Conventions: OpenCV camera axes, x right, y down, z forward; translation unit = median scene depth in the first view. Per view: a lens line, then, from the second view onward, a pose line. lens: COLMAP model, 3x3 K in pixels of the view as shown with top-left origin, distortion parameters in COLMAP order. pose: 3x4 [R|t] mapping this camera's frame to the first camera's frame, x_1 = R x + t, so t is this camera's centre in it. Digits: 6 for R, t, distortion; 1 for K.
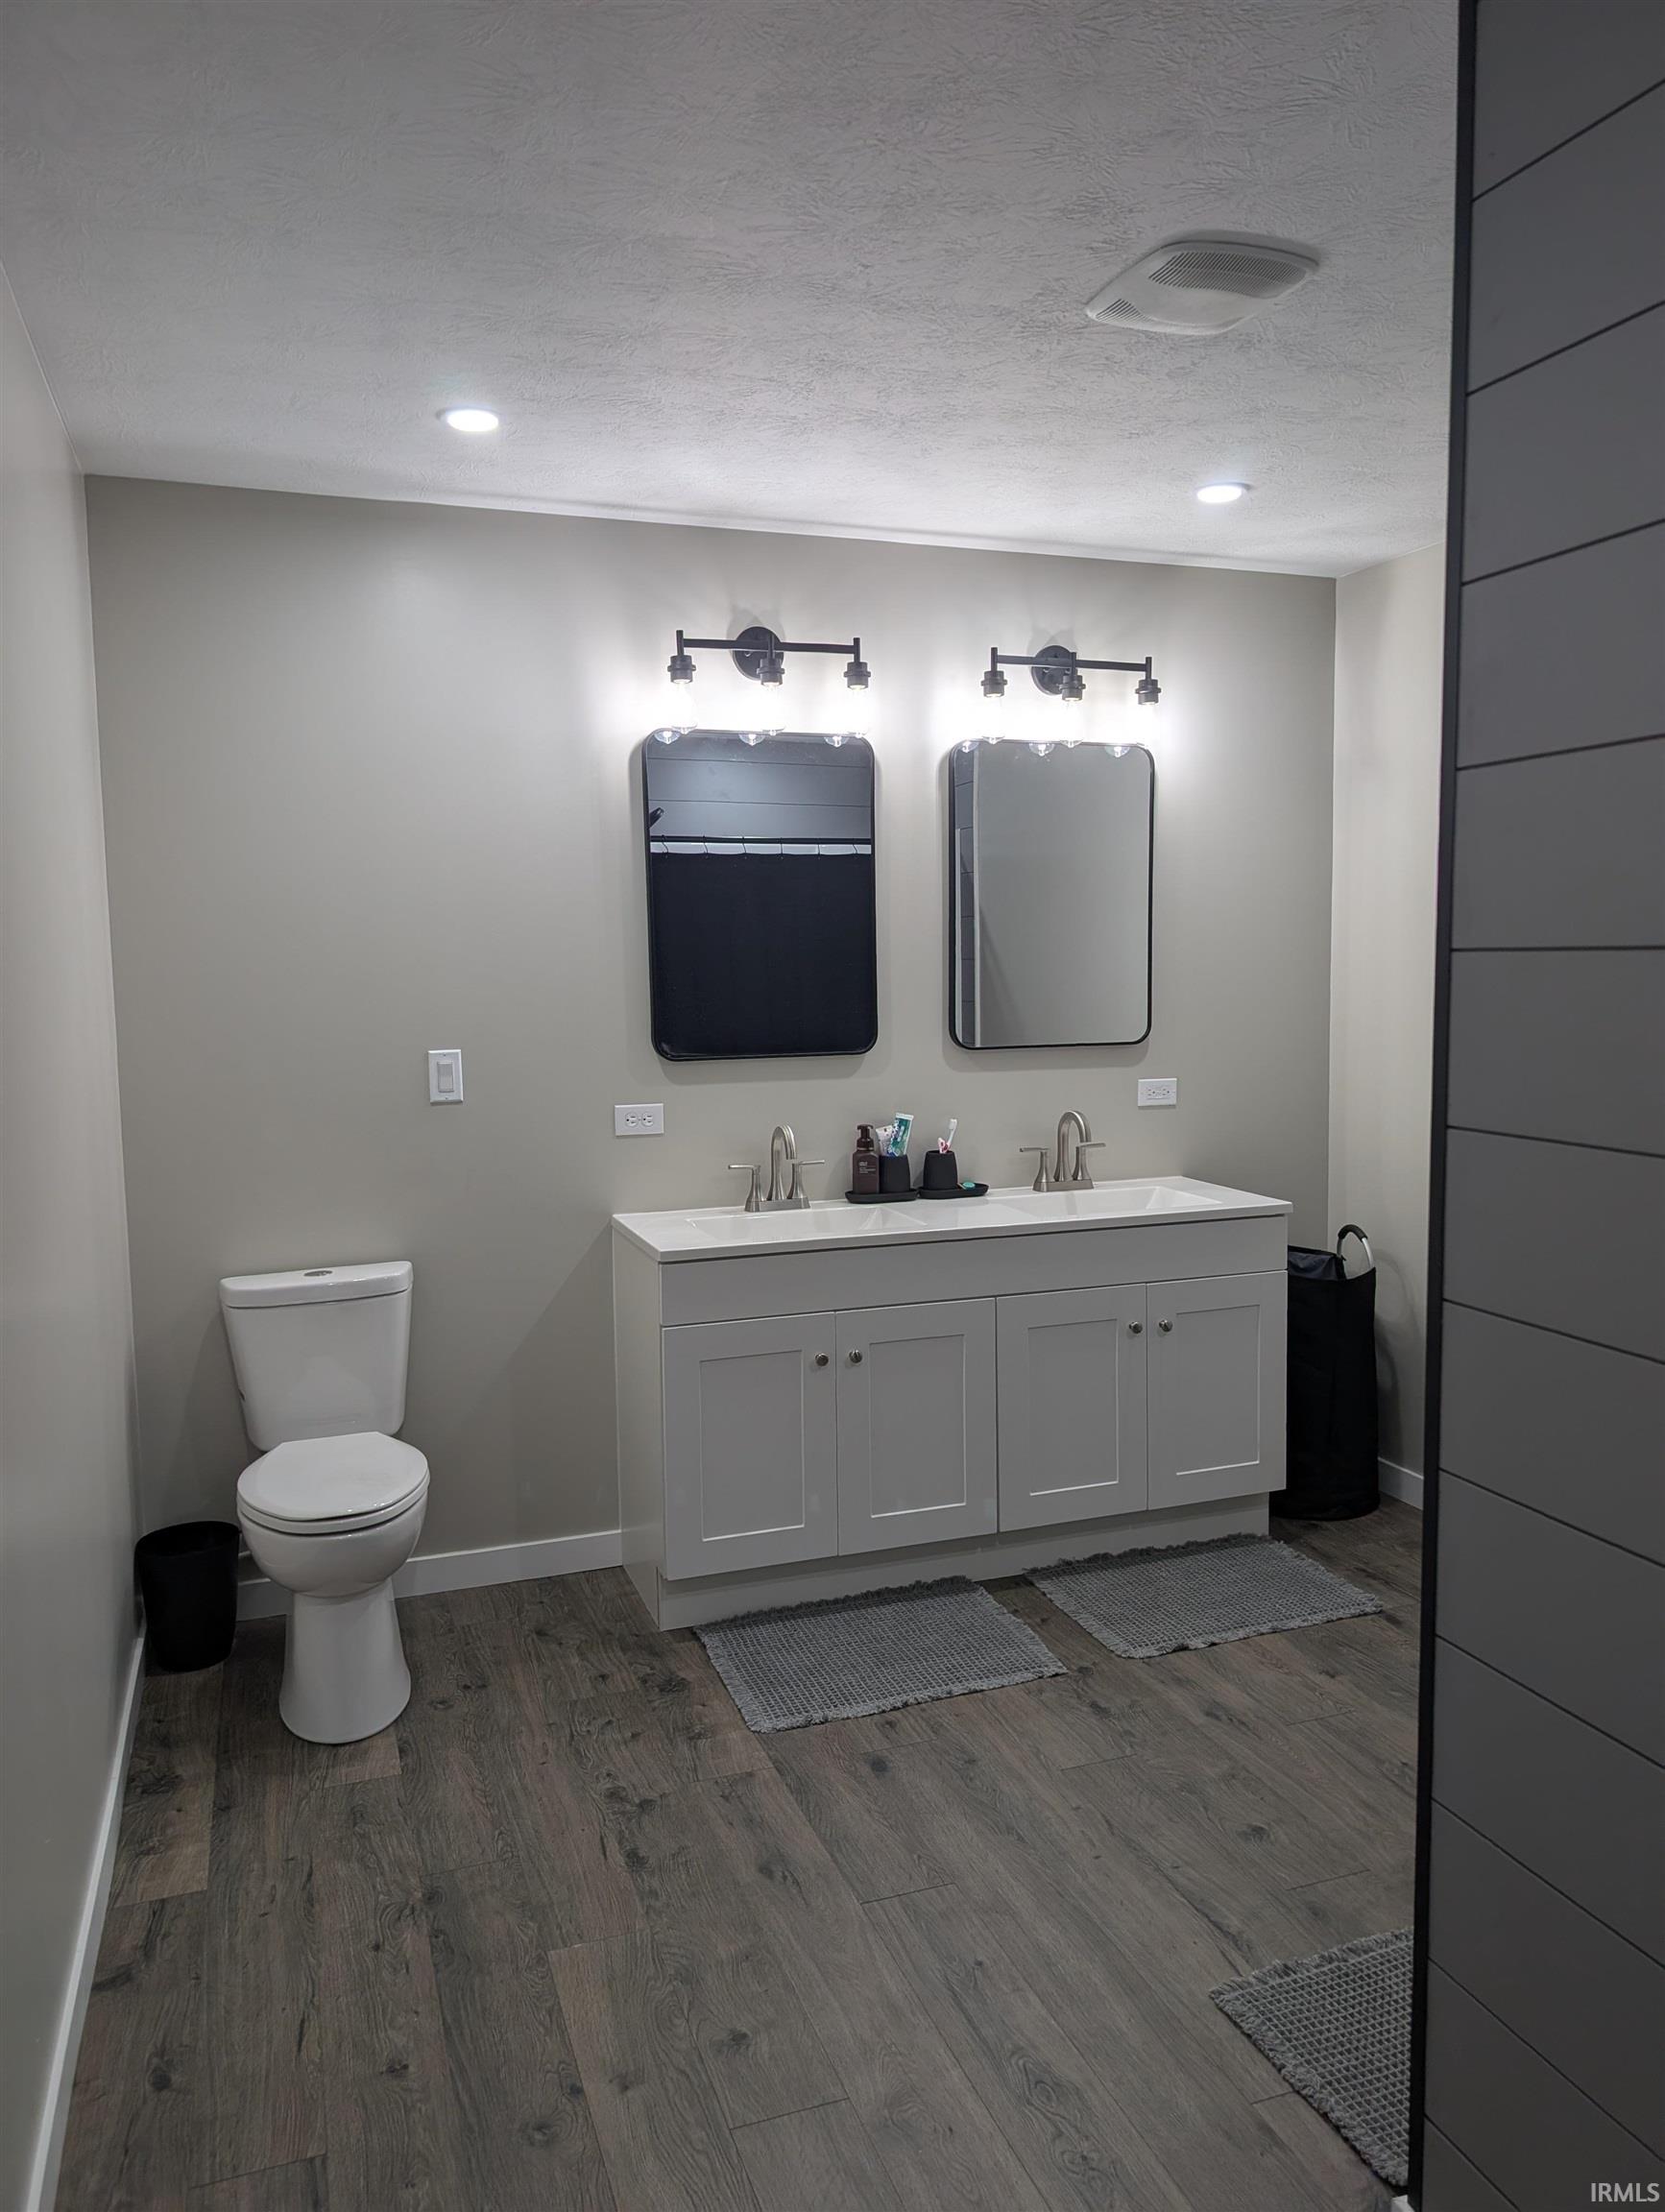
lens RADIAL K [[1574.9, 0, 832.5], [0, 1574.9, 1106.0], [0, 0, 1]] dist [0.009180, -0.000824]
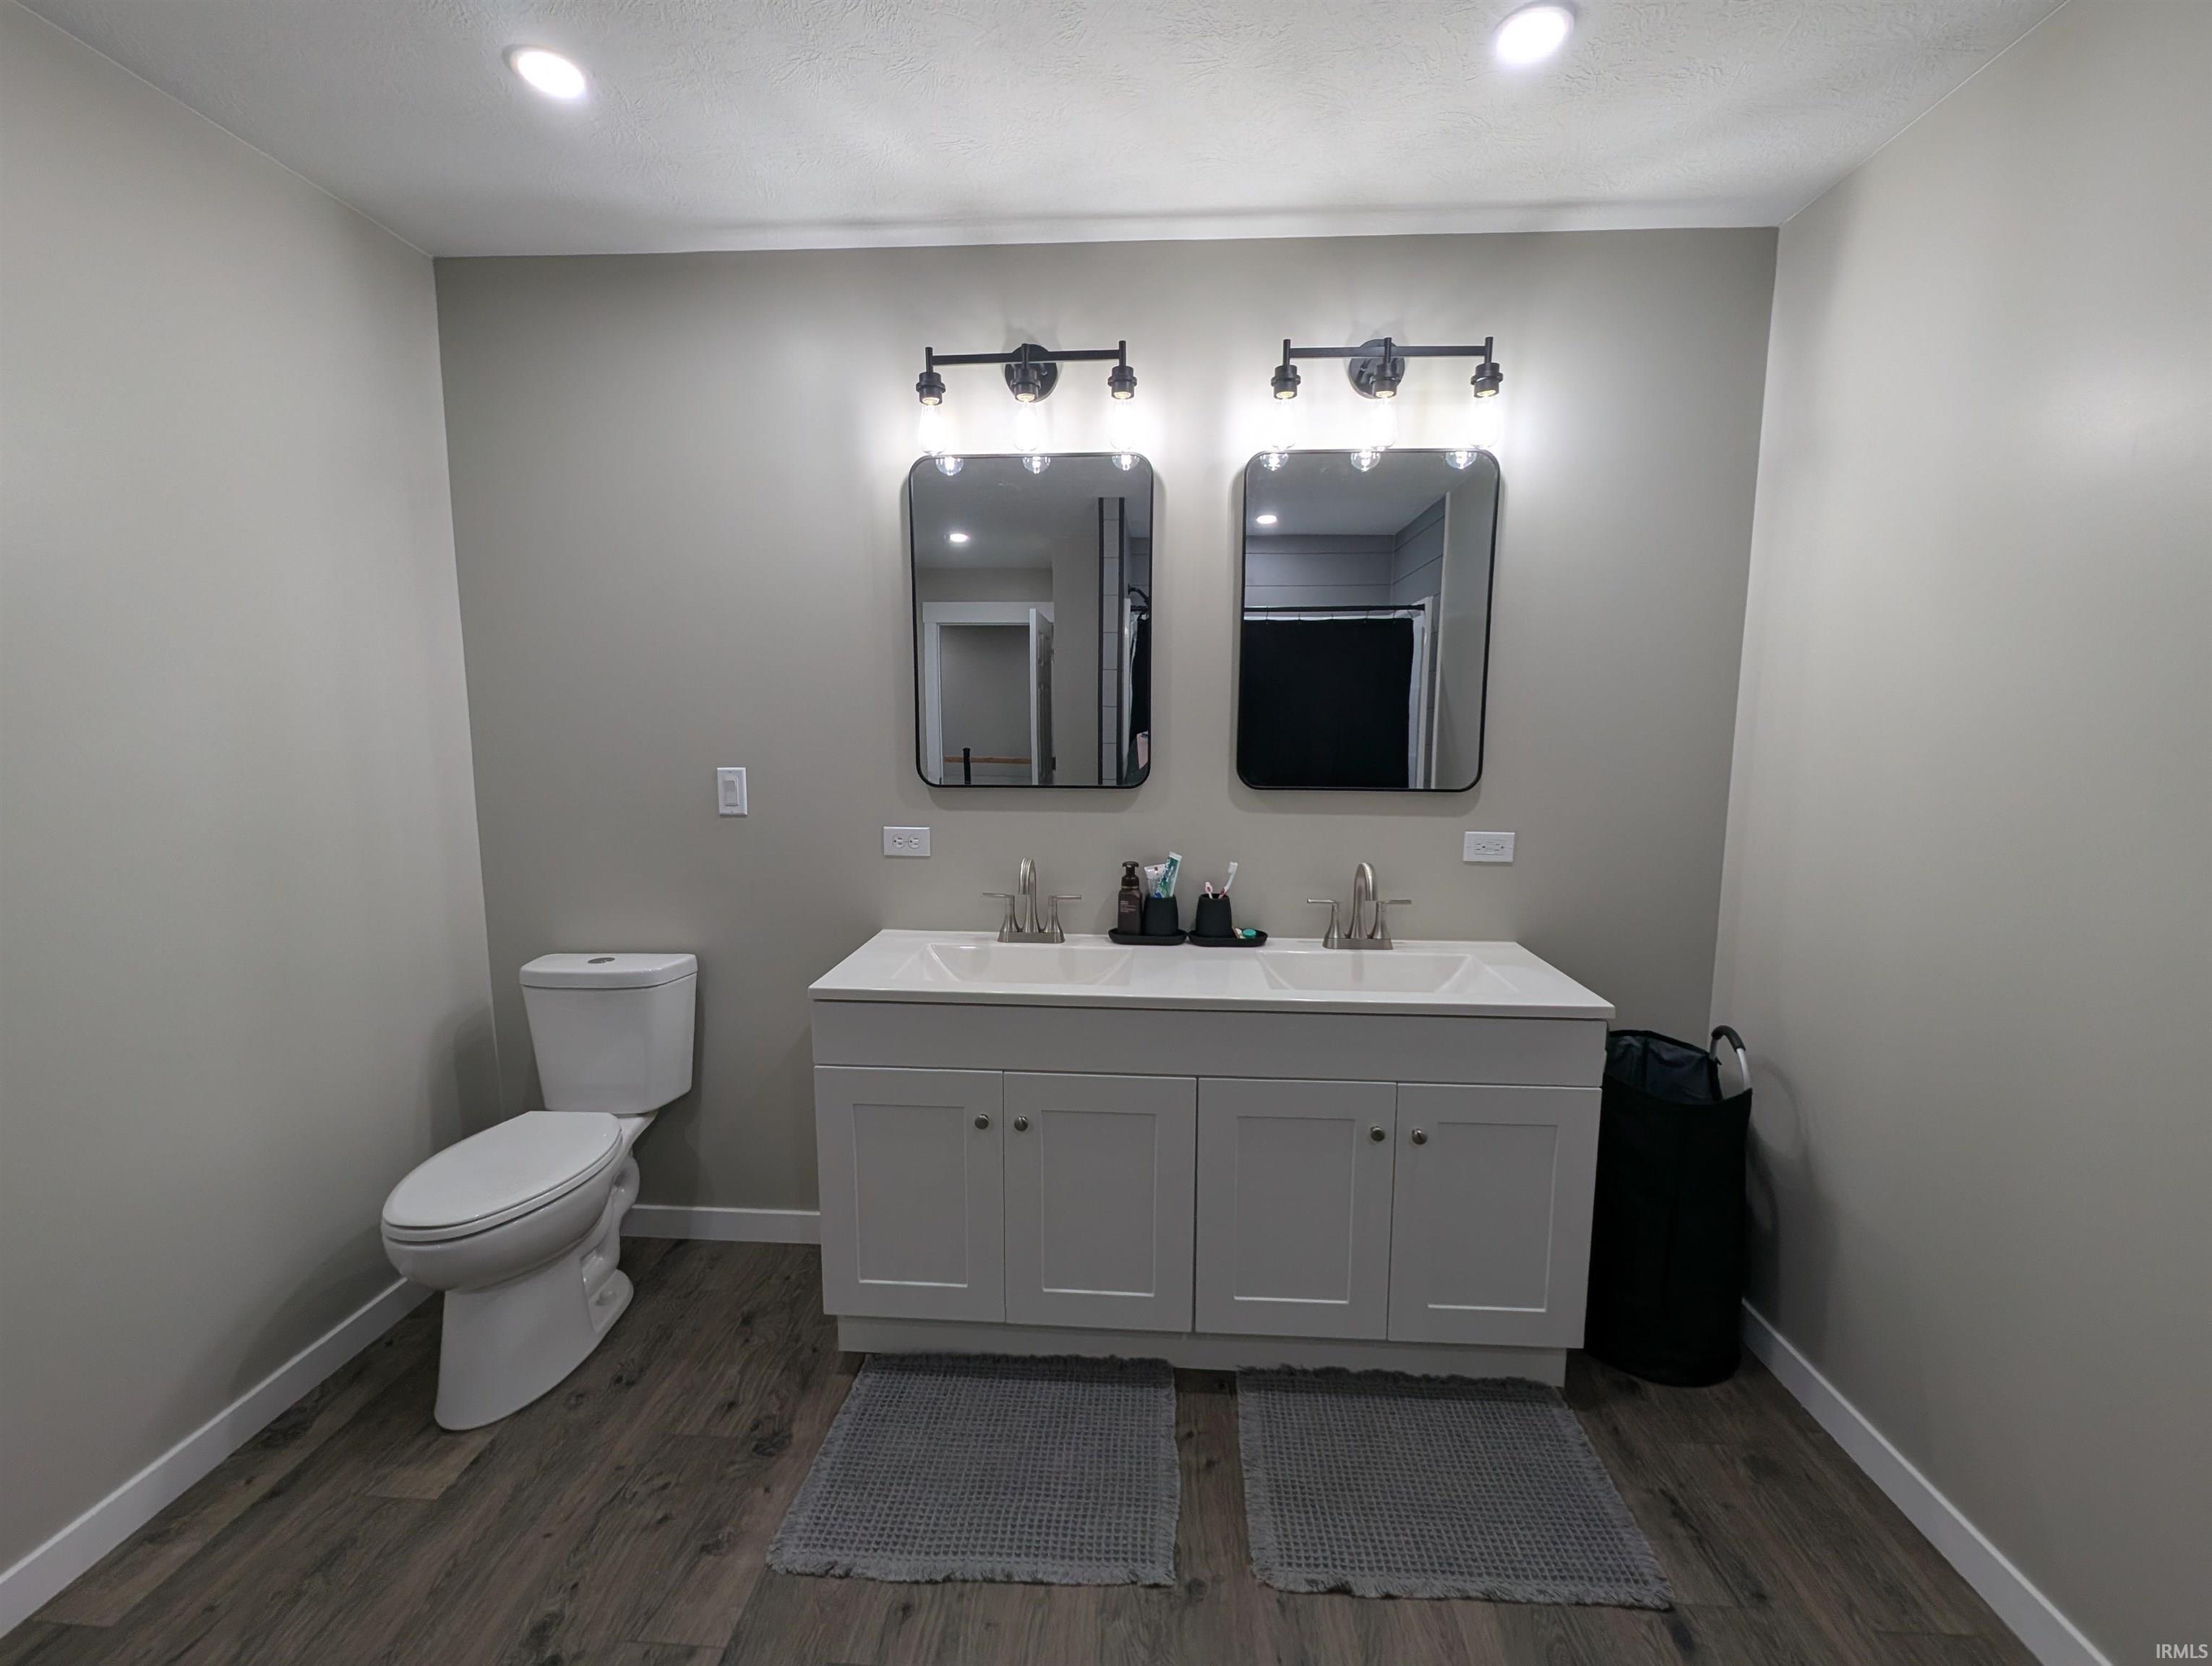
lens RADIAL K [[905.3, 0, 1106.8], [0, 905.3, 837.8], [0, 0, 1]] dist [-0.000025, 0.000751]
pose [[0.920521, 0.069230, -0.384511, 0.227931], [-0.055618, 0.997372, 0.046425, -0.029128], [0.386715, -0.021349, 0.921952, 0.490460]]
